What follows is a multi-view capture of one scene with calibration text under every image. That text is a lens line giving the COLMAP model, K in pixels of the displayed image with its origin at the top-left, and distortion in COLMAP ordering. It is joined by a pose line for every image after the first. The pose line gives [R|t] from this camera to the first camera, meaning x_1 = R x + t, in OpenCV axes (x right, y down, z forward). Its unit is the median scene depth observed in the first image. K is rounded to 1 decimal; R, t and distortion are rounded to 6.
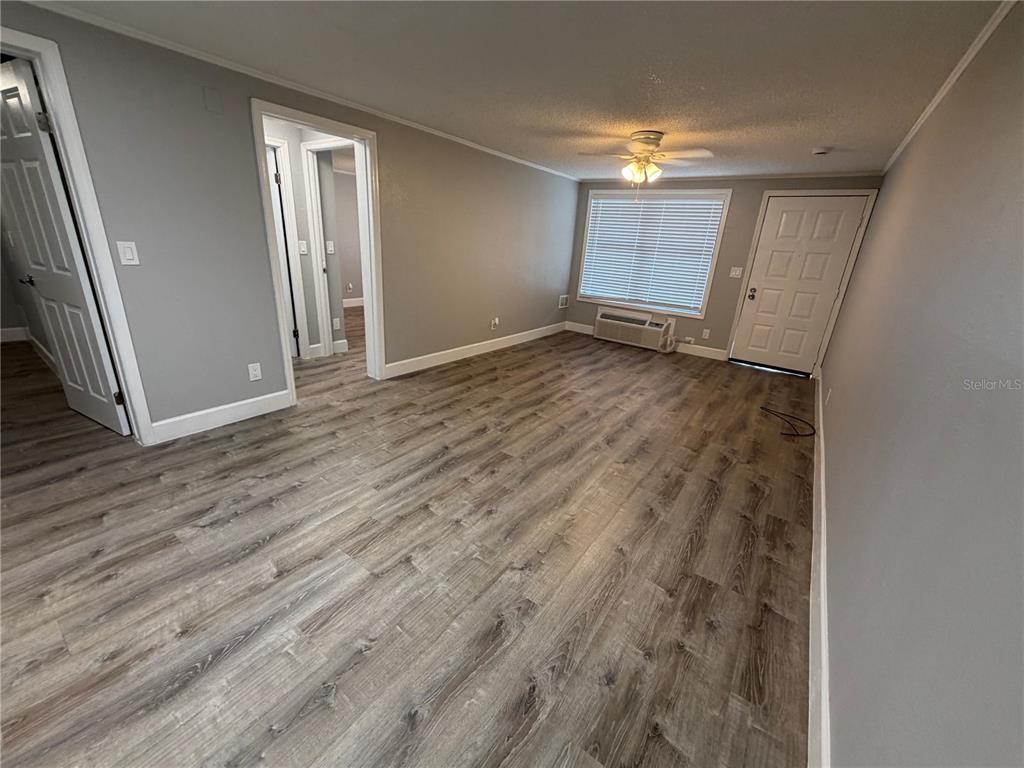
lens RADIAL K [[411.5, 0, 512.4], [0, 411.5, 383.7], [0, 0, 1]] dist [-0.000553, -0.000216]
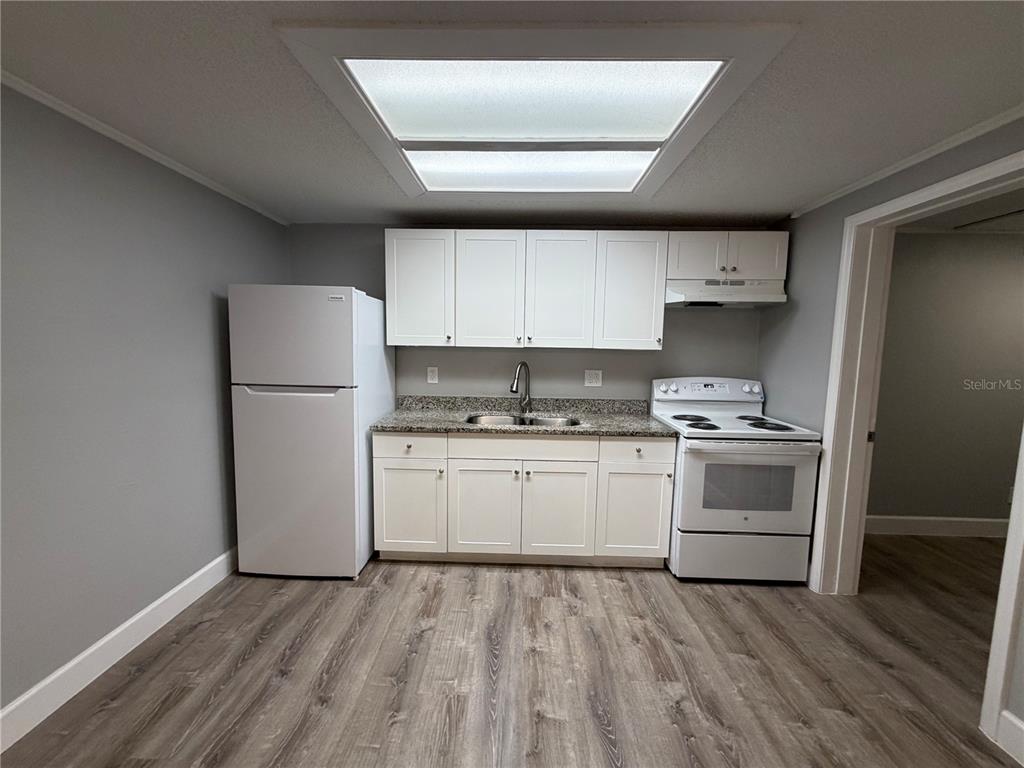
lens RADIAL K [[411.5, 0, 509.0], [0, 411.5, 384.5], [0, 0, 1]] dist [-0.000553, -0.000216]
pose [[-0.824322, -0.024526, -0.565590, 0.026225], [-0.251518, 0.910912, 0.327076, -0.523756], [0.507180, 0.411872, -0.757053, 1.454188]]
